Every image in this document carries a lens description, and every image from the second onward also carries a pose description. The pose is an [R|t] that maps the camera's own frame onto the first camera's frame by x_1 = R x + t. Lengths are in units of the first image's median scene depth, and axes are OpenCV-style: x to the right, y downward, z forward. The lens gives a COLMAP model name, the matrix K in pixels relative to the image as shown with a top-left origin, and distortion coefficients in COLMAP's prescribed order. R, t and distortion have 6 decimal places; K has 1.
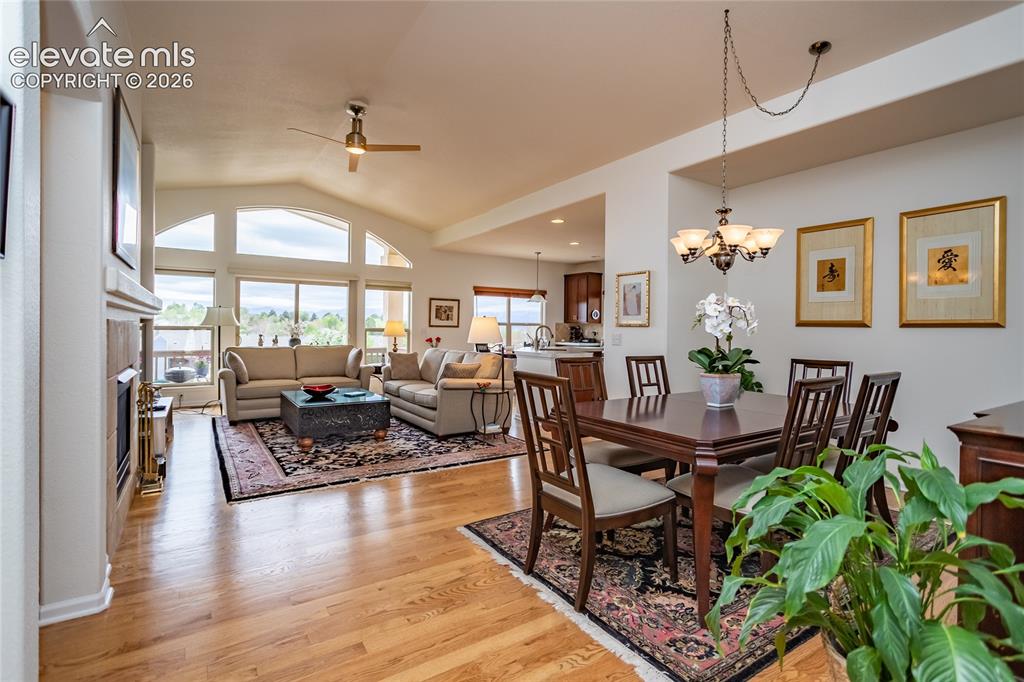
lens RADIAL K [[489.6, 0, 508.9], [0, 489.6, 337.7], [0, 0, 1]] dist [-0.004052, 0.001583]
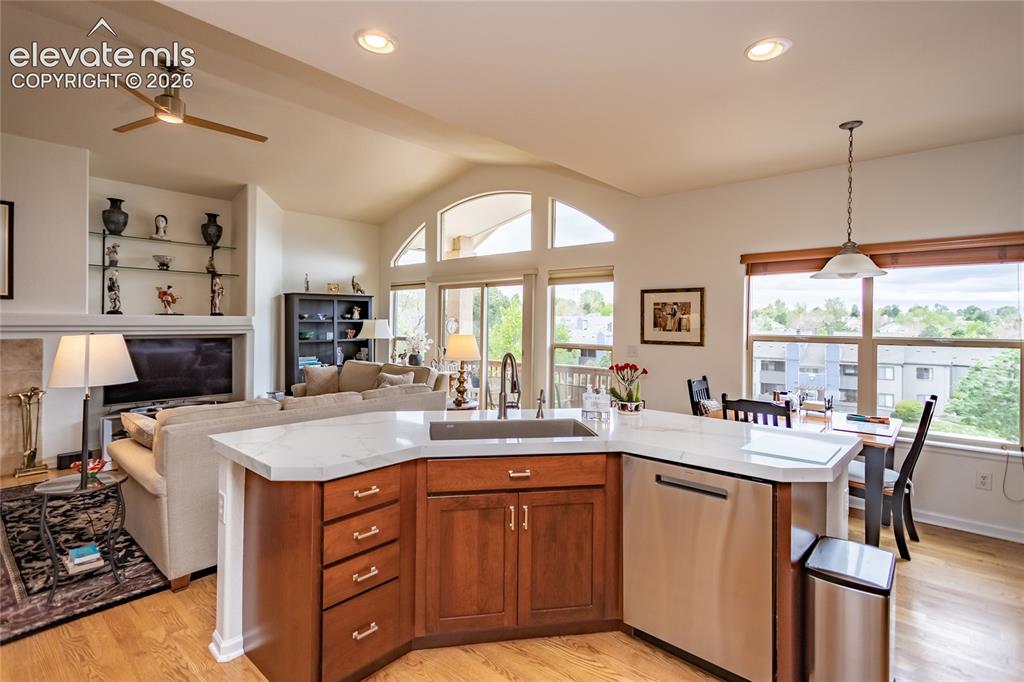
lens RADIAL K [[489.6, 0, 526.4], [0, 489.6, 328.0], [0, 0, 1]] dist [-0.004052, 0.001583]
pose [[0.290860, 0.000309, -0.956766, 0.445025], [-0.023873, 0.999691, -0.006935, -0.044559], [0.956468, 0.024858, 0.290778, 1.000642]]
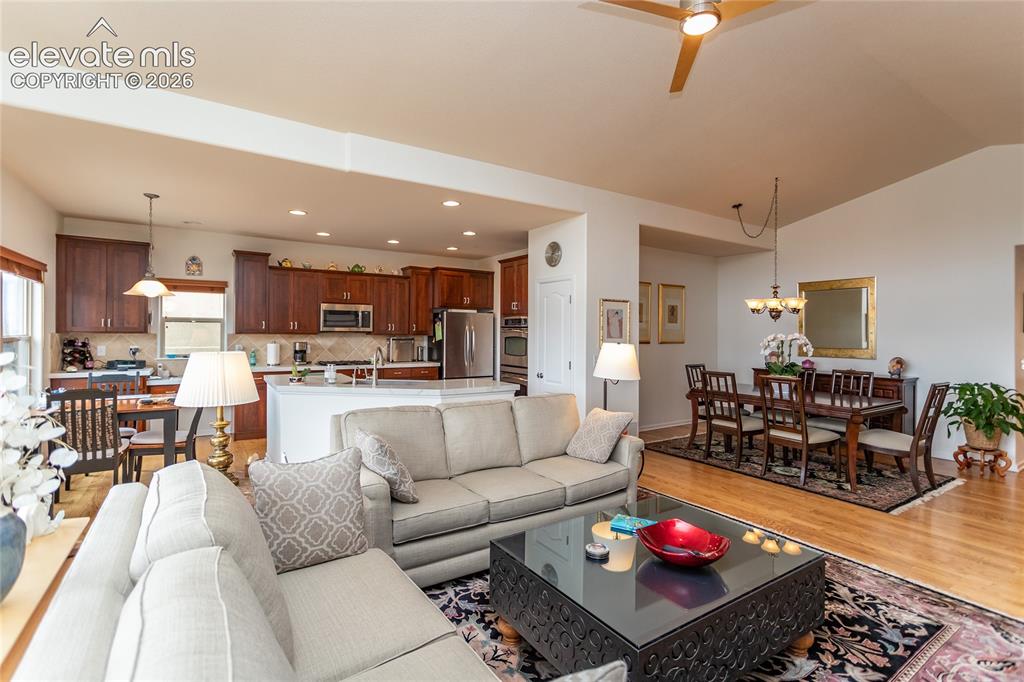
lens RADIAL K [[489.6, 0, 505.7], [0, 489.6, 346.2], [0, 0, 1]] dist [-0.004052, 0.001583]
pose [[0.007348, -0.031765, 0.999468, -0.645925], [0.003772, 0.999489, 0.031738, -0.046717], [-0.999966, 0.003537, 0.007464, 0.912867]]
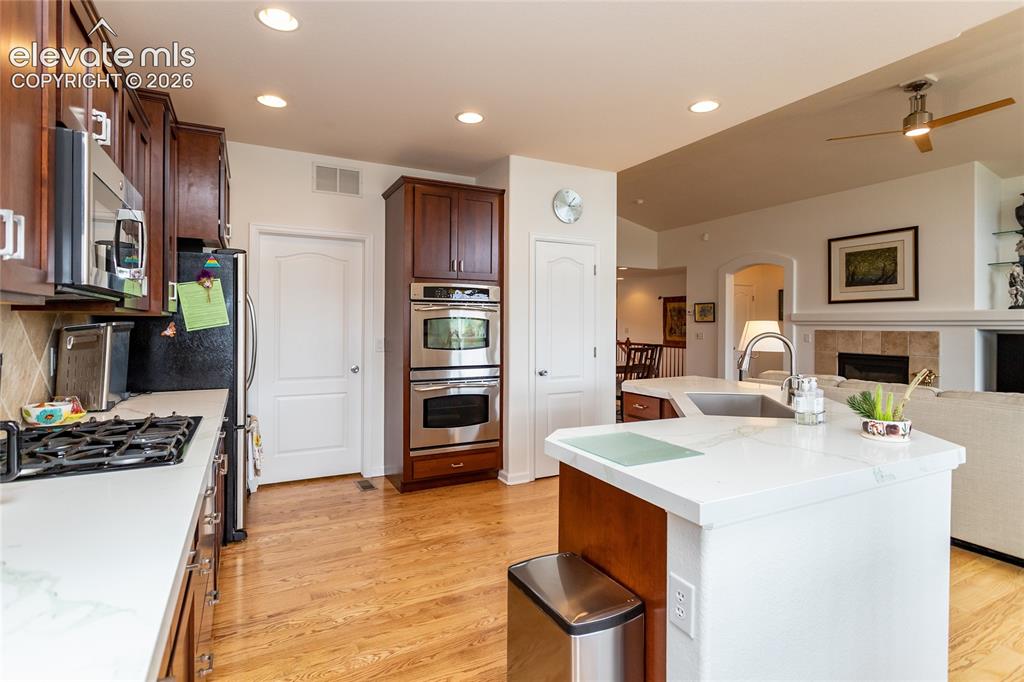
lens RADIAL K [[489.6, 0, 496.2], [0, 489.6, 320.4], [0, 0, 1]] dist [-0.004052, 0.001583]
pose [[-0.991224, -0.014032, 0.131447, 0.230098], [-0.012024, 0.999799, 0.016061, -0.041363], [-0.131646, 0.014340, -0.991193, 1.481214]]
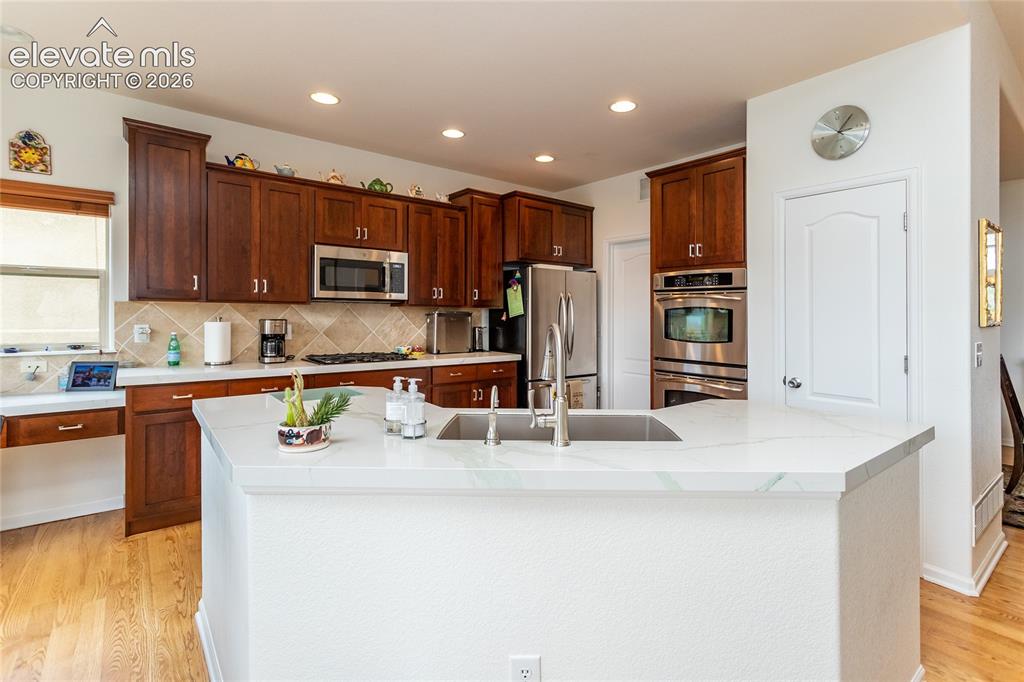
lens RADIAL K [[489.6, 0, 529.3], [0, 489.6, 331.6], [0, 0, 1]] dist [-0.004052, 0.001583]
pose [[-0.119542, -0.040846, 0.991989, -0.161442], [0.003873, 0.999127, 0.041607, -0.030955], [-0.992822, 0.008816, -0.119279, 1.149544]]
